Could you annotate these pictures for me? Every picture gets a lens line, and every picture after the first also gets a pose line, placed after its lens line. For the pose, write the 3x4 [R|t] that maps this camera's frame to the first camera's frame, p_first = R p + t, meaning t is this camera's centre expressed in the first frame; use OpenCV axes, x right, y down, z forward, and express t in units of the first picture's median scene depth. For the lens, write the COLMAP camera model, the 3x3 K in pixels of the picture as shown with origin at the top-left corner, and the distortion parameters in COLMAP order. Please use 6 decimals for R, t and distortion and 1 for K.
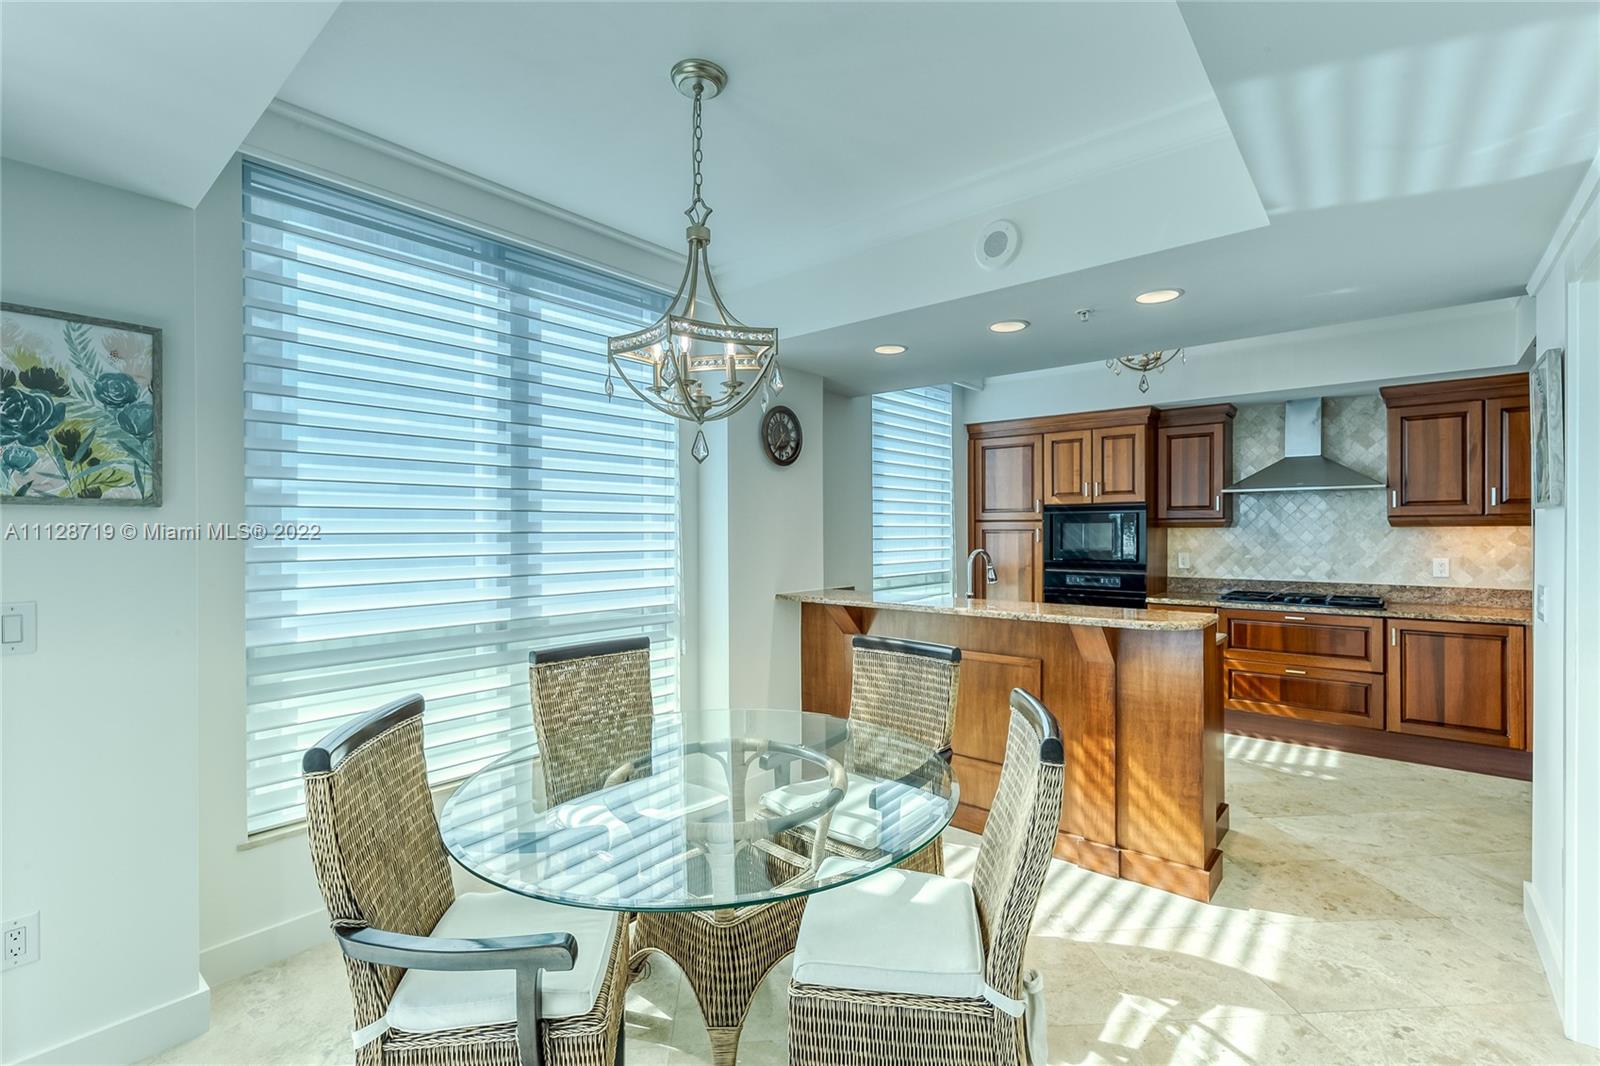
lens RADIAL K [[709.2, 0, 800.0], [0, 709.2, 533.0], [0, 0, 1]] dist [0.002035, -0.000632]
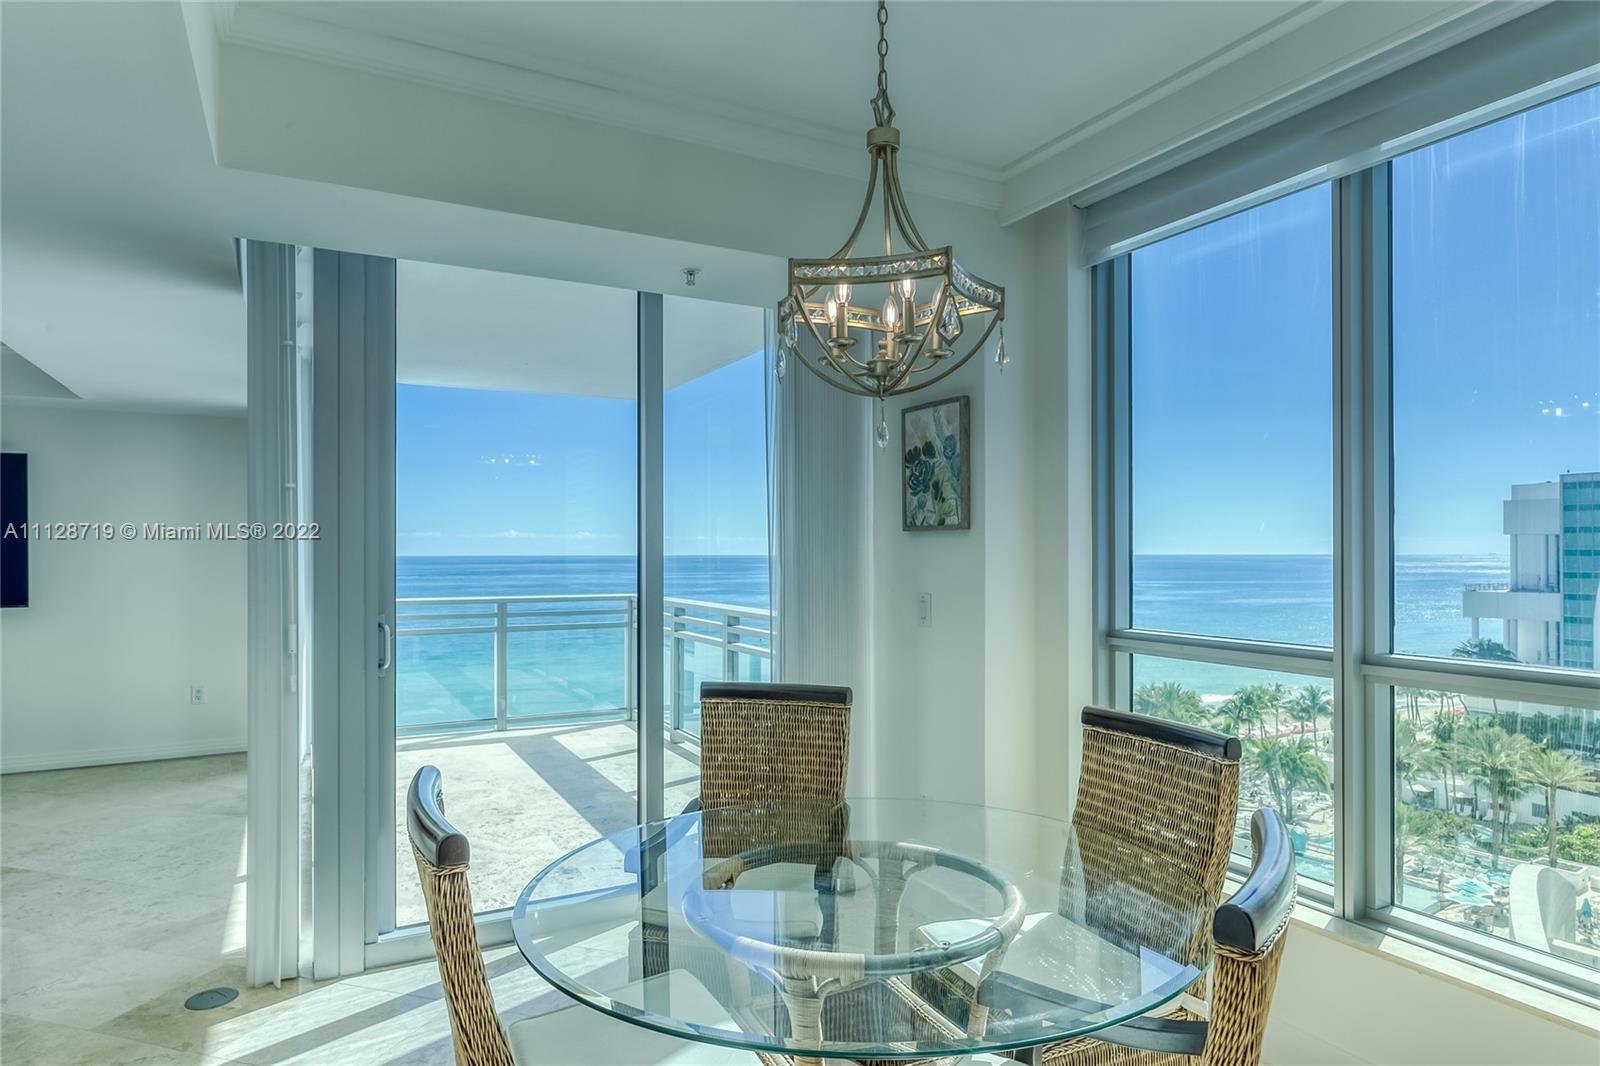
lens RADIAL K [[925.0, 0, 798.0], [0, 925.0, 548.9], [0, 0, 1]] dist [-0.000222, -0.000067]
pose [[-0.367397, 0.000268, -0.930064, 0.331060], [-0.001679, 0.999998, 0.000952, -0.000773], [0.930063, 0.001911, -0.367396, 0.544195]]
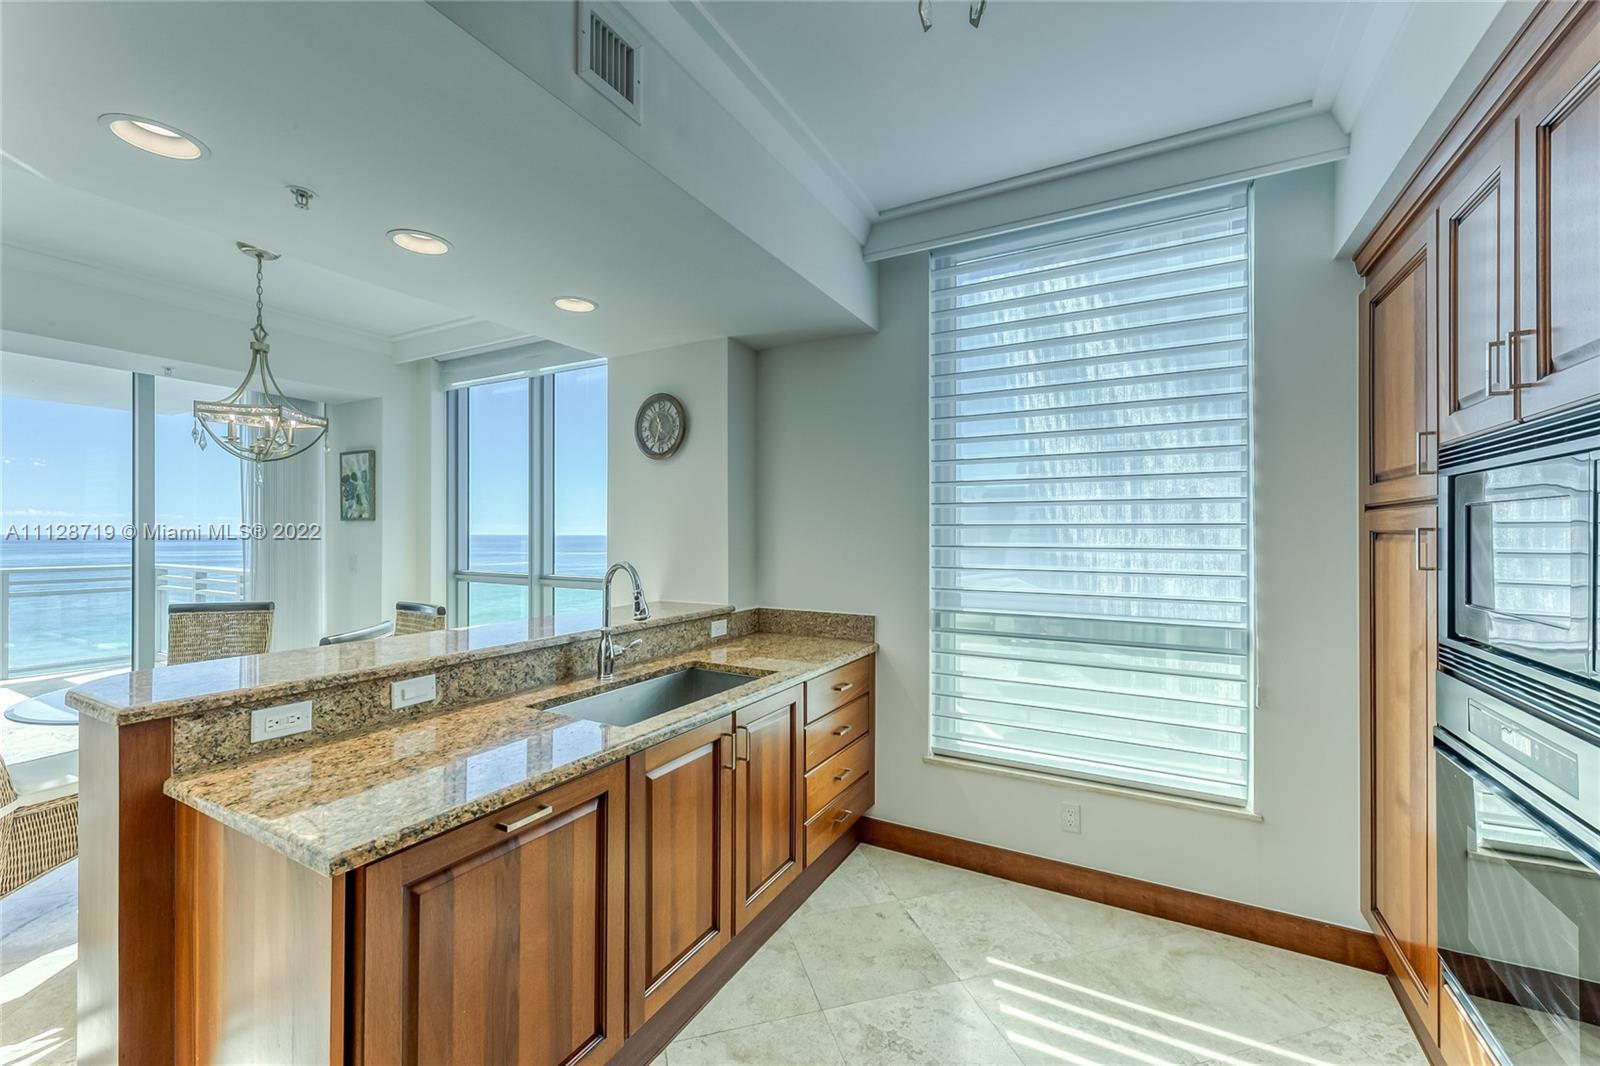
lens RADIAL K [[641.7, 0, 798.8], [0, 641.7, 533.0], [0, 0, 1]] dist [0.002155, 0.000419]
pose [[0.200004, 0.003095, -0.979790, 0.661972], [-0.006830, 0.999975, 0.001765, -0.002744], [0.979771, 0.006339, 0.200020, 0.821956]]
